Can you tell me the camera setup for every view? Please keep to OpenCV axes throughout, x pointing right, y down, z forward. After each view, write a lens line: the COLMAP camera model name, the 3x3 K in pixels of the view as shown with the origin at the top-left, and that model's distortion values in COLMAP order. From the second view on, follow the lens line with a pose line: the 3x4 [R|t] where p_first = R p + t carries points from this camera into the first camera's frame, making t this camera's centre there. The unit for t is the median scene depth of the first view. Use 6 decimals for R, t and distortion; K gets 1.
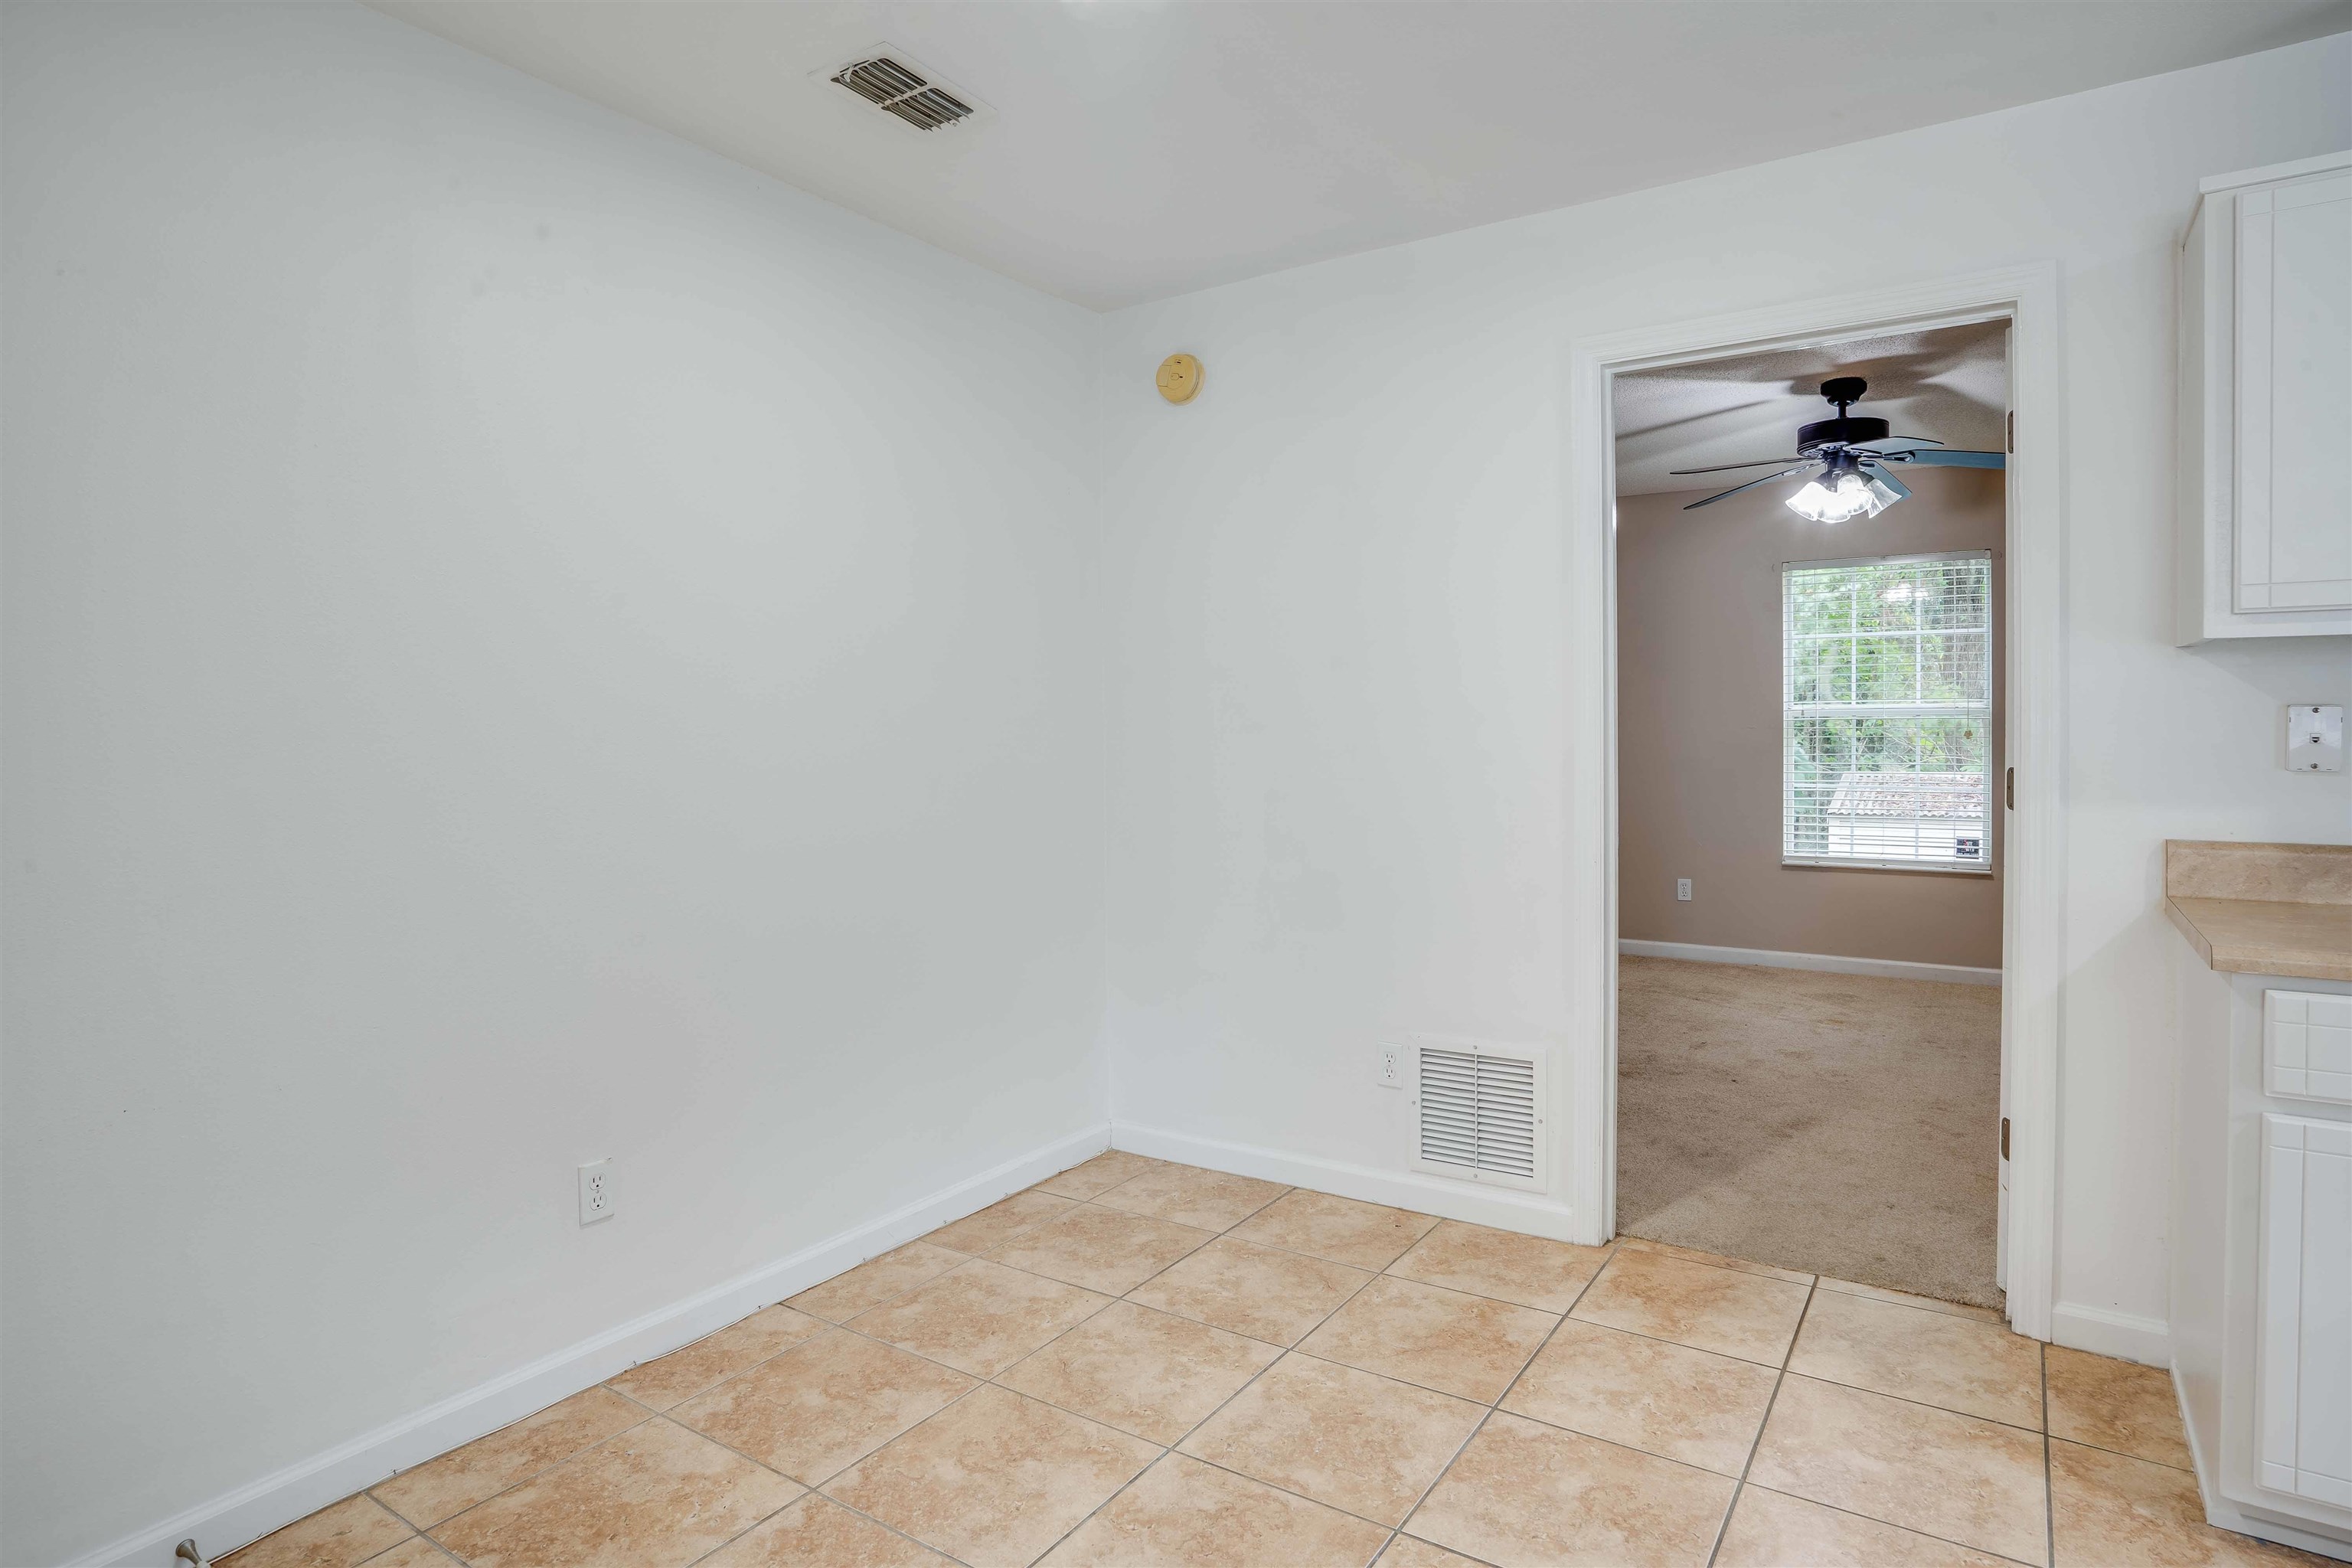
lens RADIAL K [[1262.0, 0, 1176.3], [0, 1262.0, 748.4], [0, 0, 1]] dist [-0.014562, 0.002012]
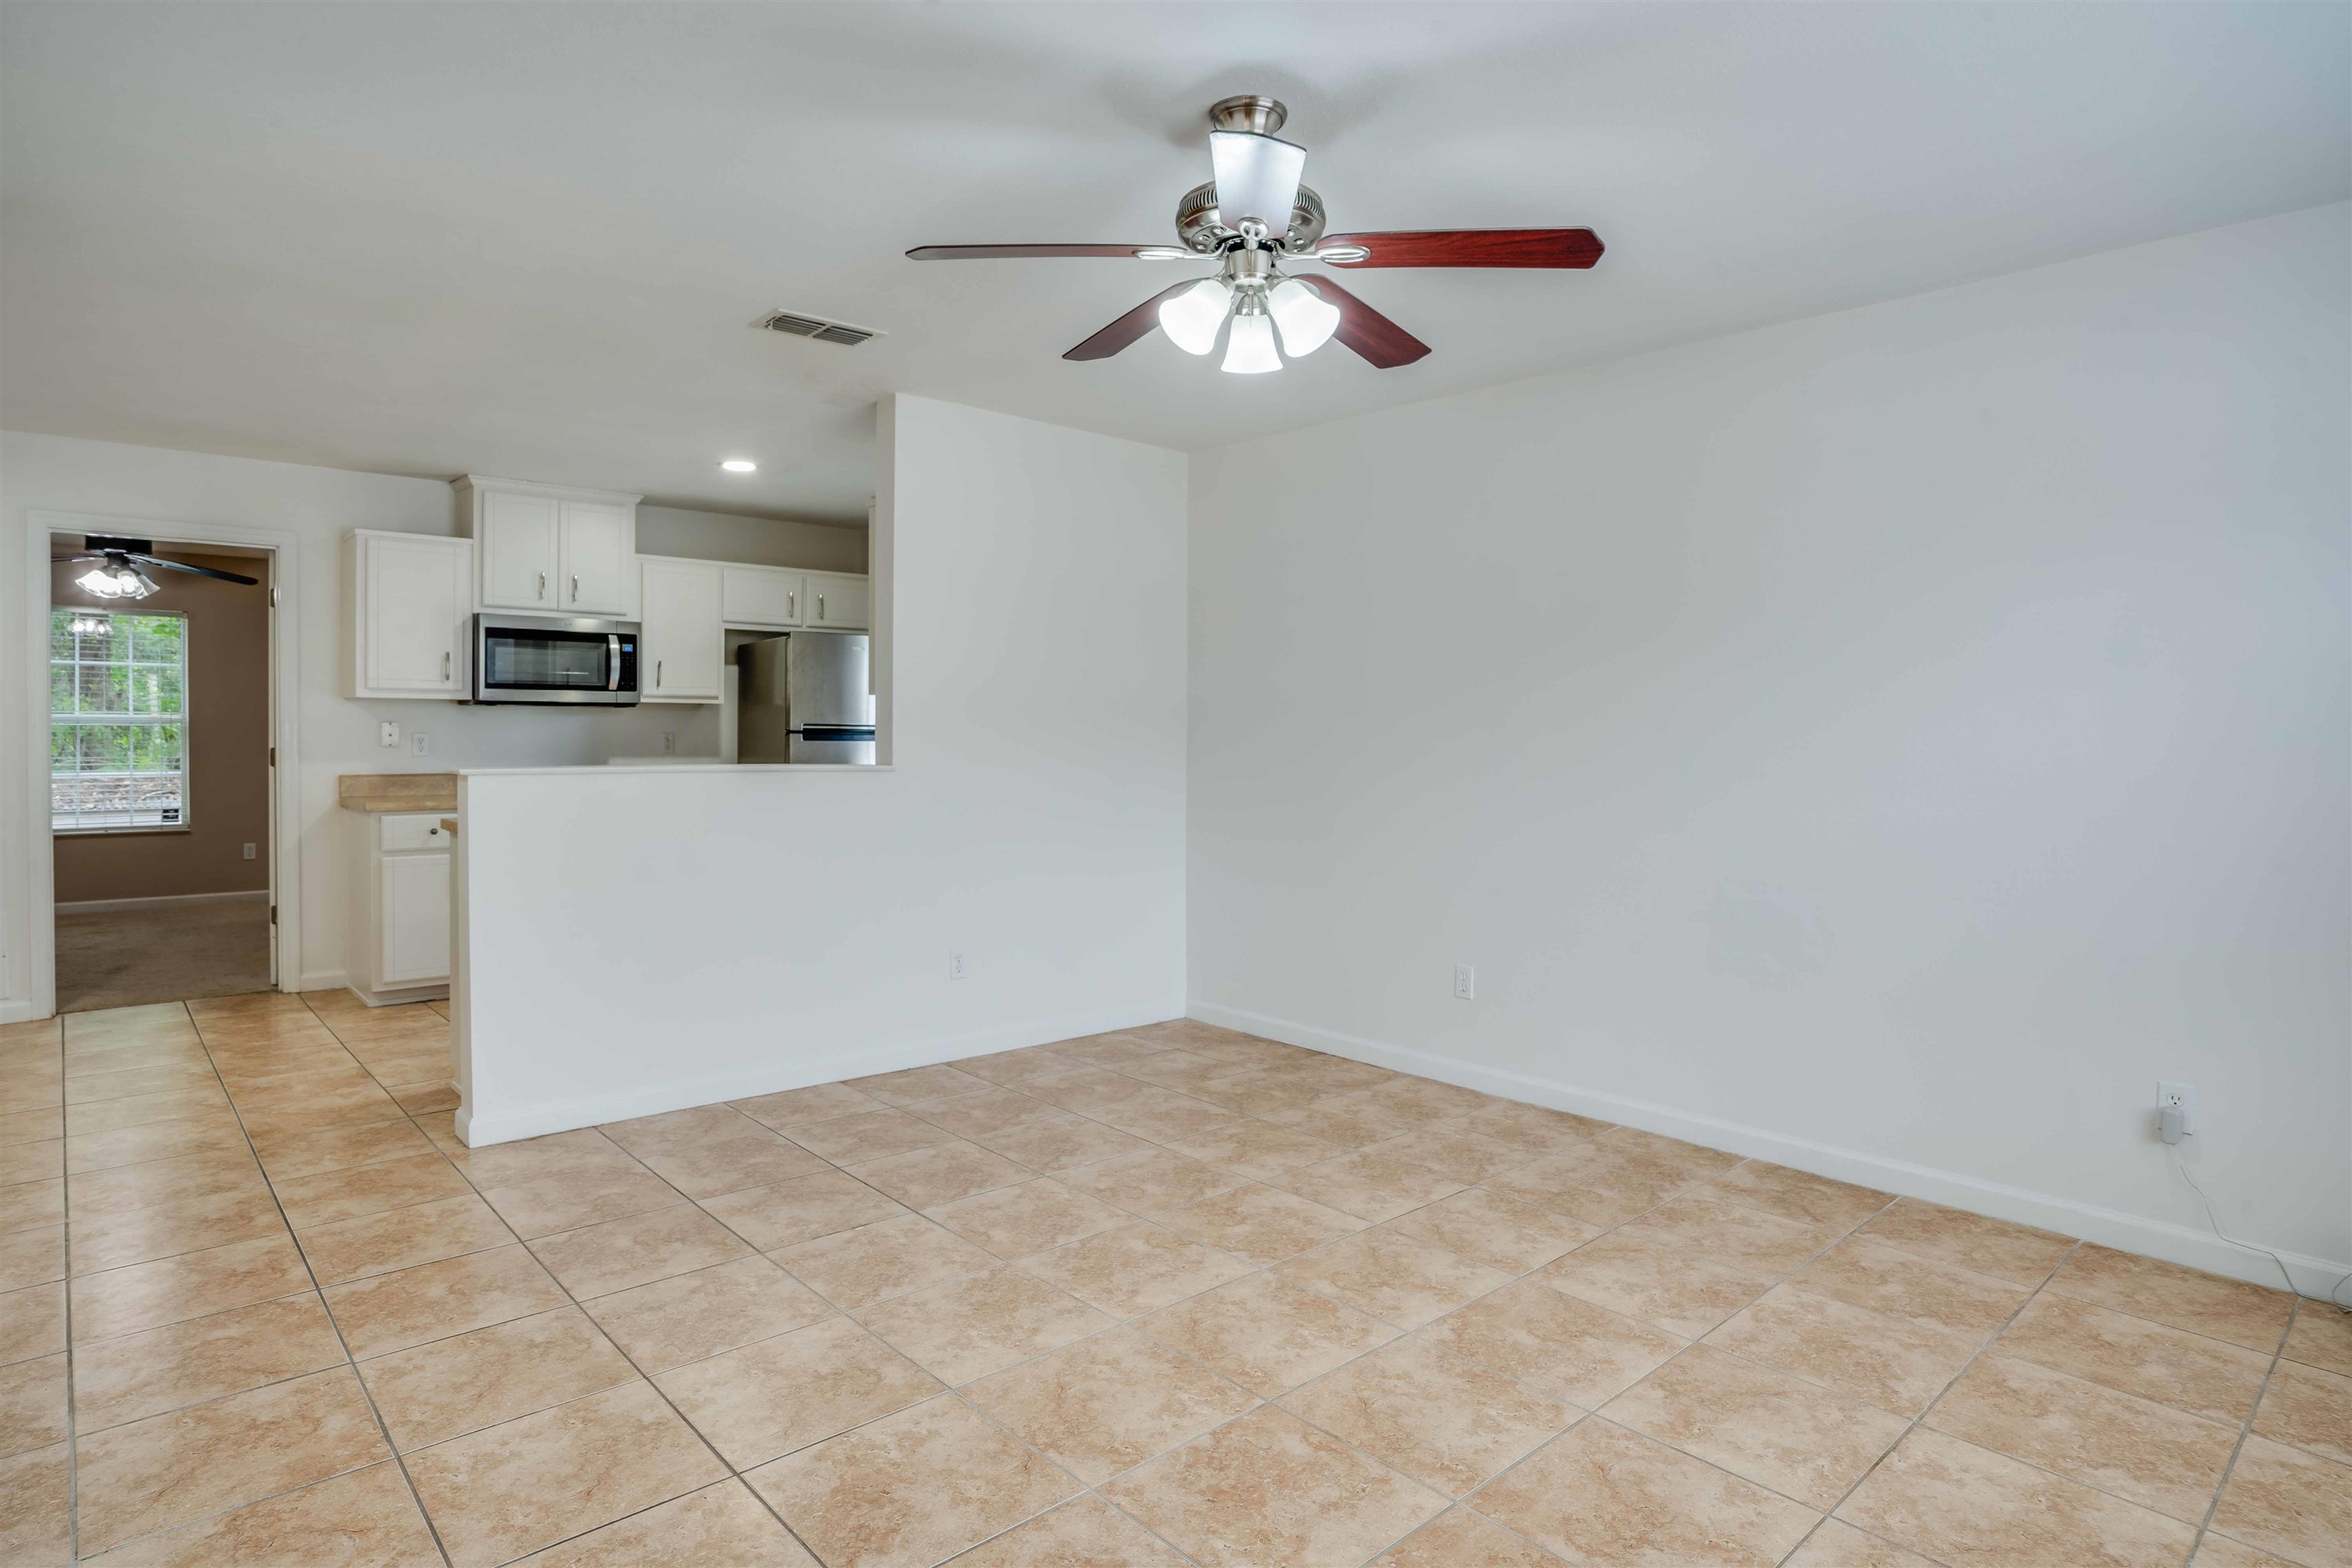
lens RADIAL K [[1262.0, 0, 1176.3], [0, 1262.0, 748.4], [0, 0, 1]] dist [-0.014562, 0.002012]
pose [[0.251173, -0.006079, 0.967923, -0.639489], [0.013075, 0.999910, 0.002887, 0.018693], [-0.967854, 0.011930, 0.251230, -0.655864]]
